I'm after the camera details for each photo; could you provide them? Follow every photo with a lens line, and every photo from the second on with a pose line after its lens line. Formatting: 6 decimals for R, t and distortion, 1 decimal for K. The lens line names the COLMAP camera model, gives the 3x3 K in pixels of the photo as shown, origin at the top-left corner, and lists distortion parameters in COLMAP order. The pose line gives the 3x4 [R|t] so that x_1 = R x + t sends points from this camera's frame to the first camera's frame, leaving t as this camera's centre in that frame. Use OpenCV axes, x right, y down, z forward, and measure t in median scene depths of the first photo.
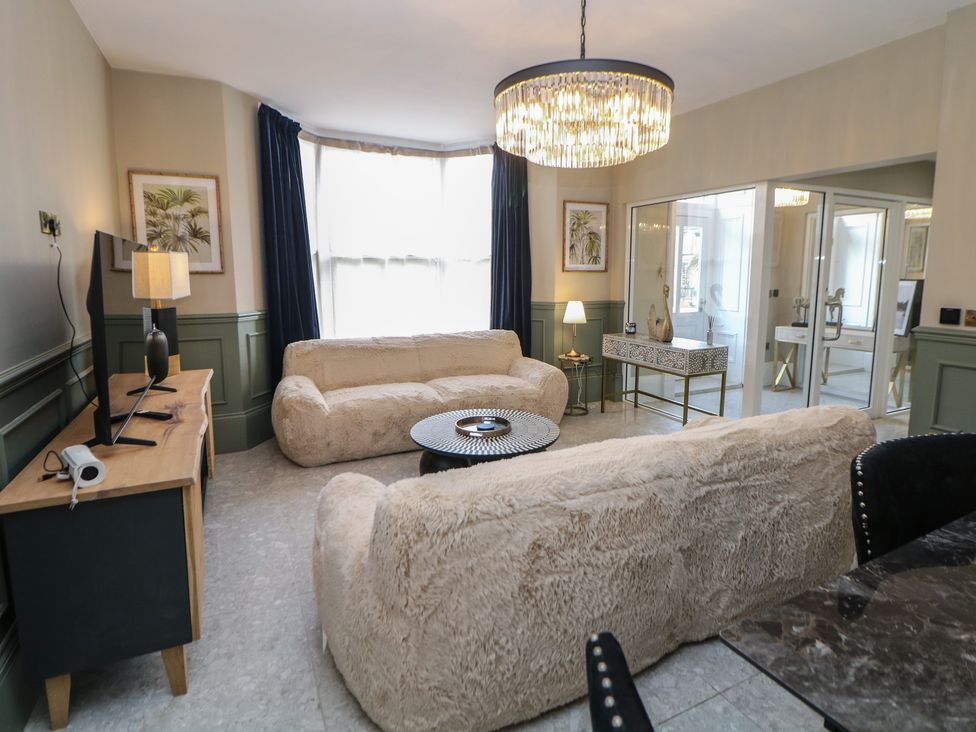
lens RADIAL K [[526.3, 0, 489.4], [0, 526.3, 340.0], [0, 0, 1]] dist [0.003091, -0.015151]
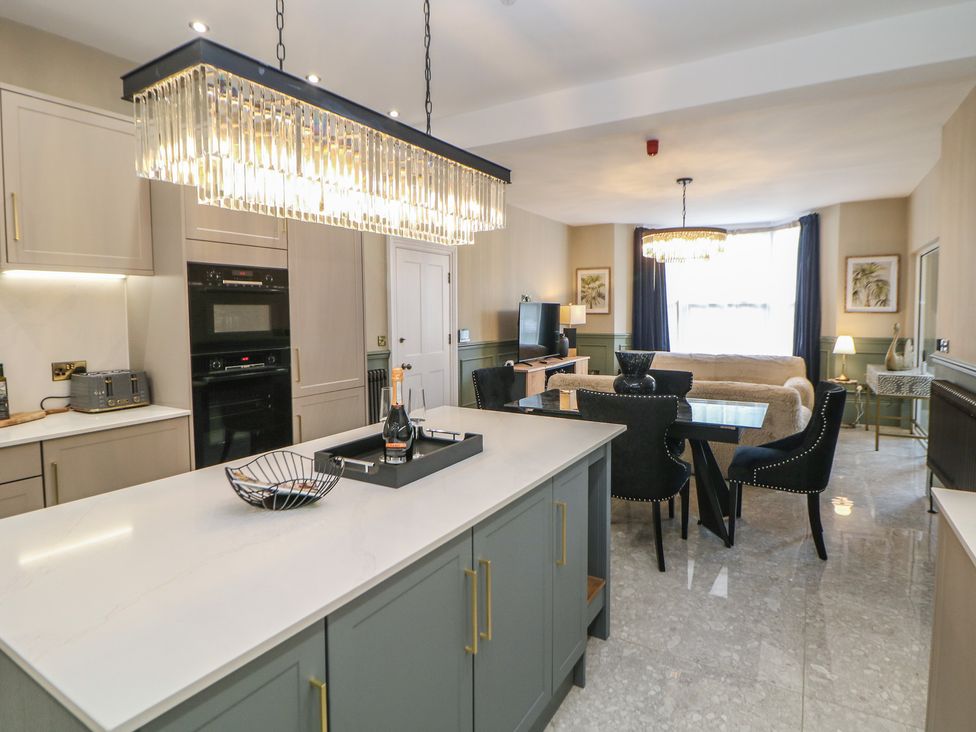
lens RADIAL K [[526.3, 0, 489.4], [0, 526.3, 340.0], [0, 0, 1]] dist [0.003091, -0.015151]
pose [[0.541442, 0.040866, -0.839744, 0.726096], [-0.105732, 0.994198, -0.019790, 0.047313], [0.834063, 0.099503, 0.542622, -0.365860]]
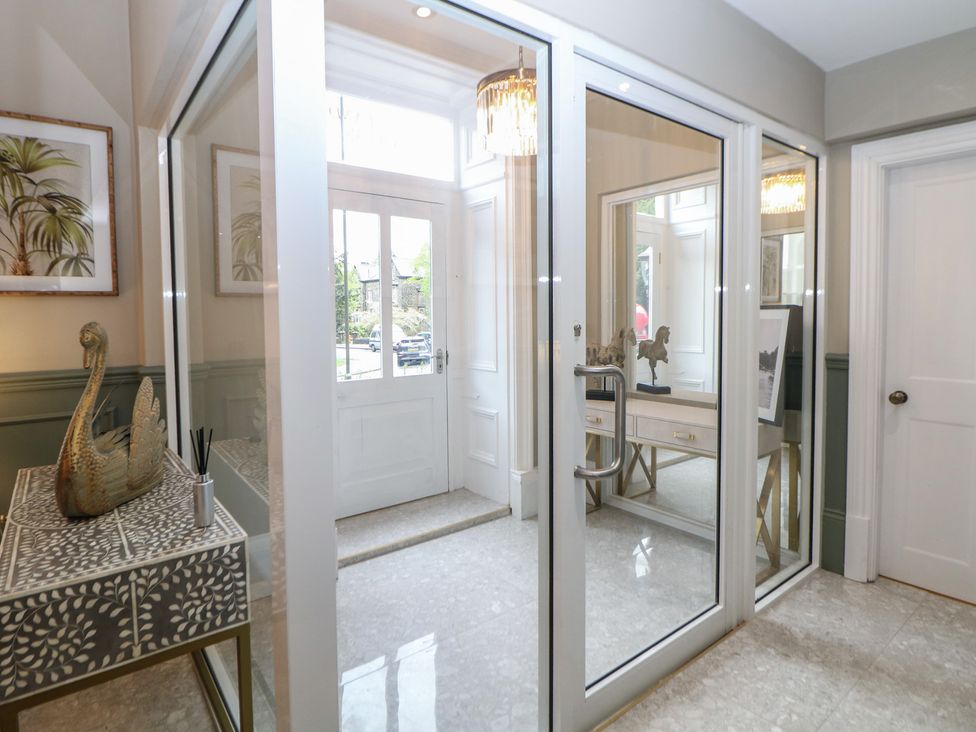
lens RADIAL K [[539.8, 0, 487.2], [0, 539.8, 344.7], [0, 0, 1]] dist [0.002973, -0.015592]
pose [[0.977848, -0.023704, 0.207972, 0.427971], [0.038900, 0.996838, -0.069284, -0.054105], [-0.205672, 0.075840, 0.975678, 0.560821]]
